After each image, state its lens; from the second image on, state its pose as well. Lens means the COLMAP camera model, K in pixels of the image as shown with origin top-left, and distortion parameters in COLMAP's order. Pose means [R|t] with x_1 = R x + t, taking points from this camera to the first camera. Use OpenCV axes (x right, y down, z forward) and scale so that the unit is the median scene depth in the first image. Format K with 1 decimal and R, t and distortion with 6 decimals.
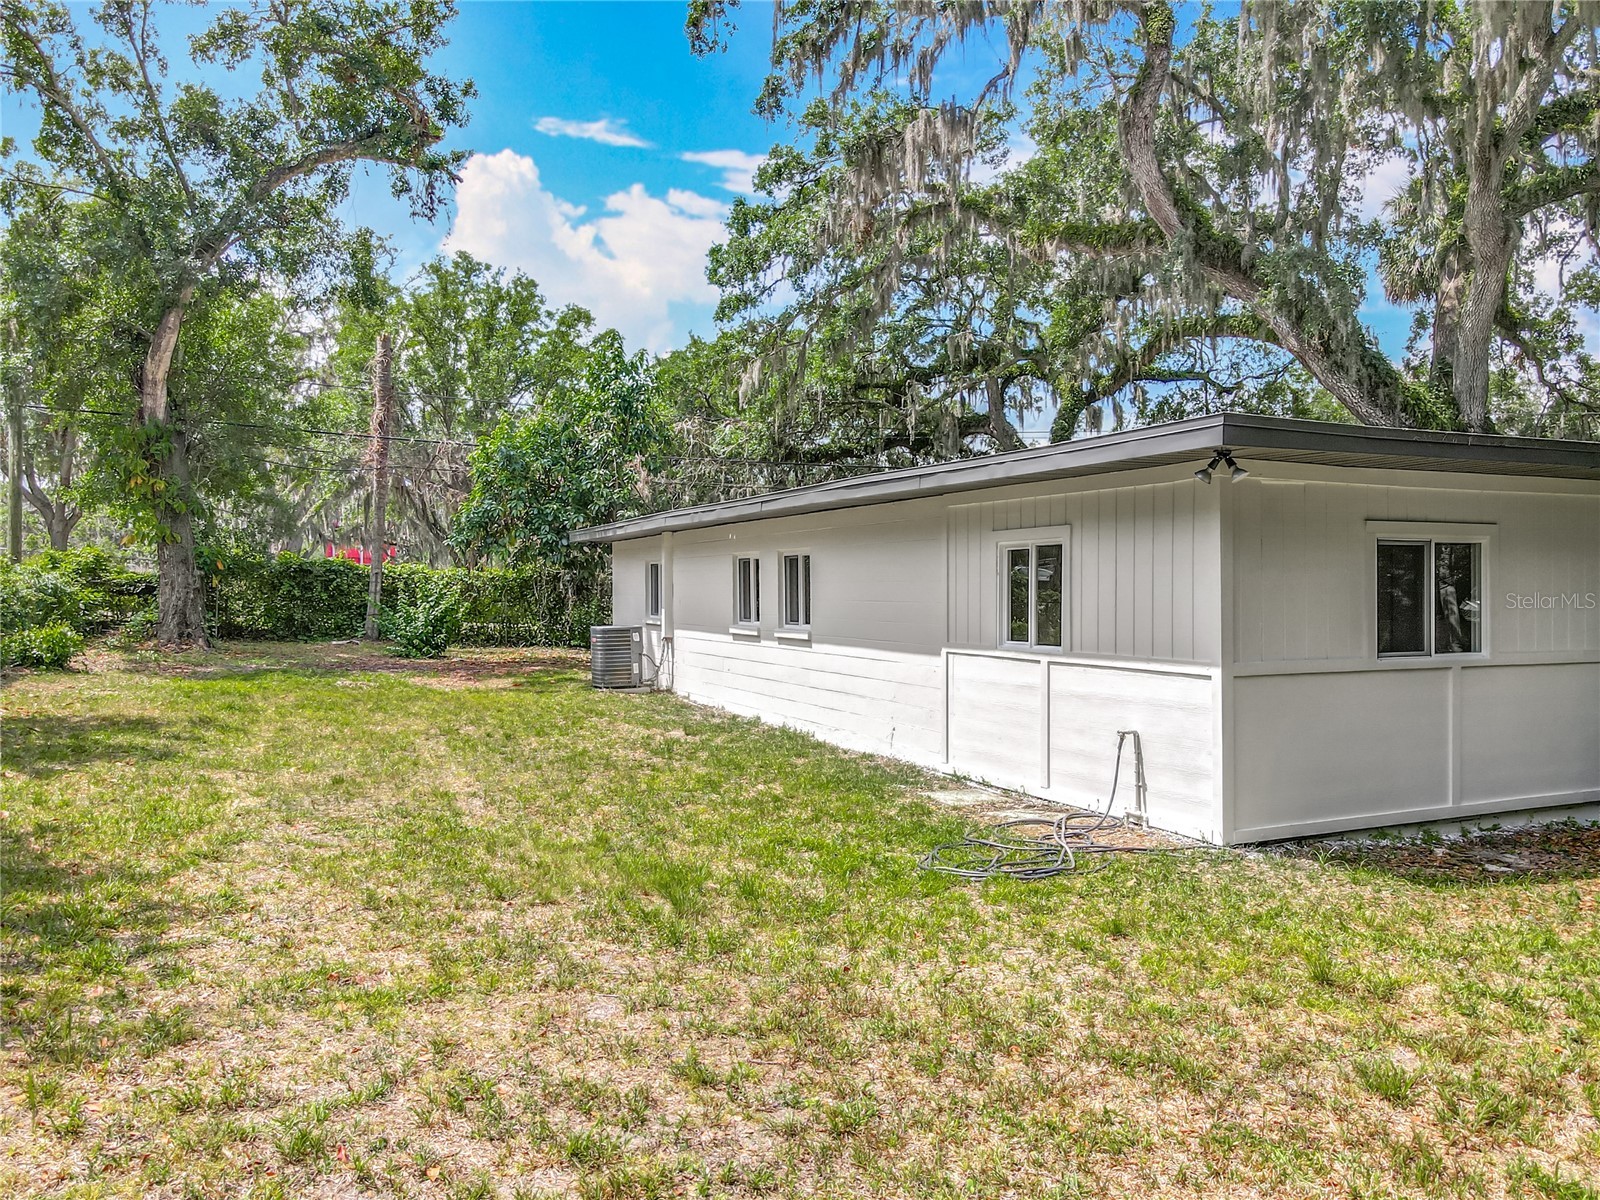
lens RADIAL K [[1200.1, 0, 779.6], [0, 1200.1, 604.1], [0, 0, 1]] dist [-0.008941, 0.011639]
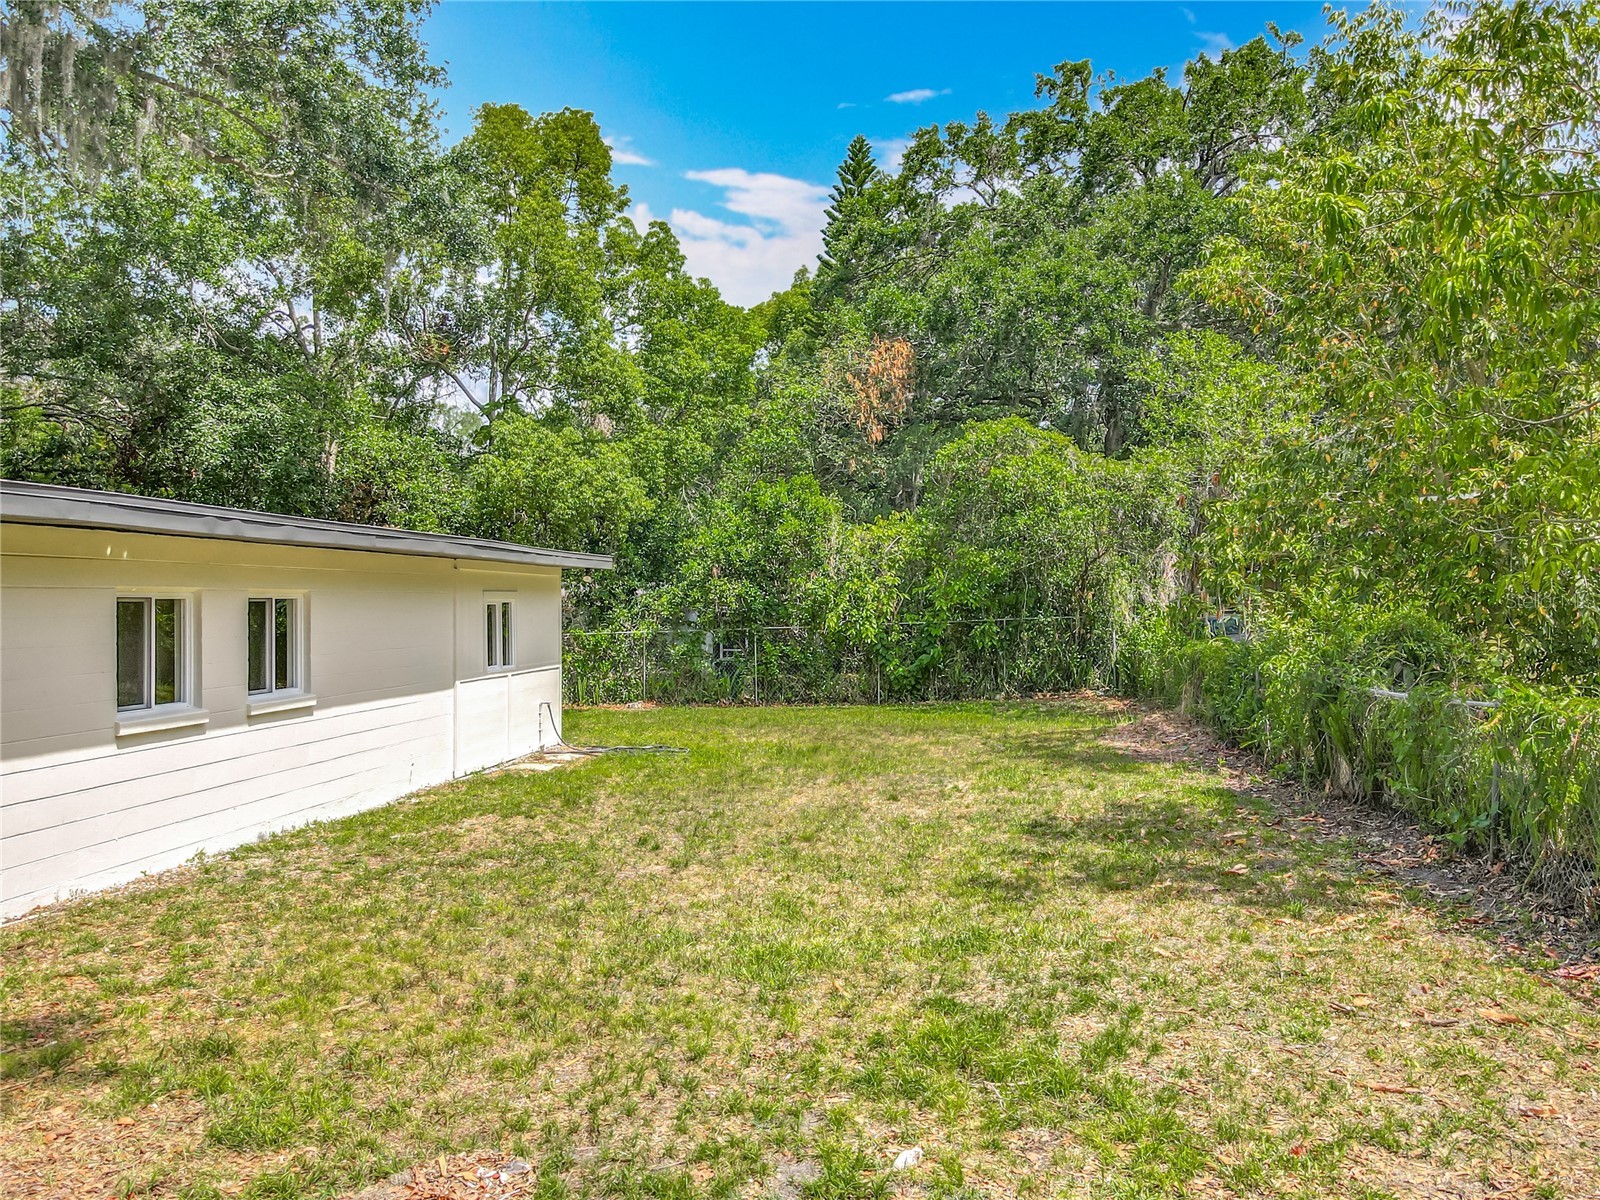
lens RADIAL K [[1200.1, 0, 779.6], [0, 1200.1, 604.1], [0, 0, 1]] dist [-0.008941, 0.011639]
pose [[-0.835699, 0.009279, 0.549109, -0.882630], [0.019065, 0.999745, 0.012123, -0.055115], [-0.548857, 0.020600, -0.835663, 1.960780]]
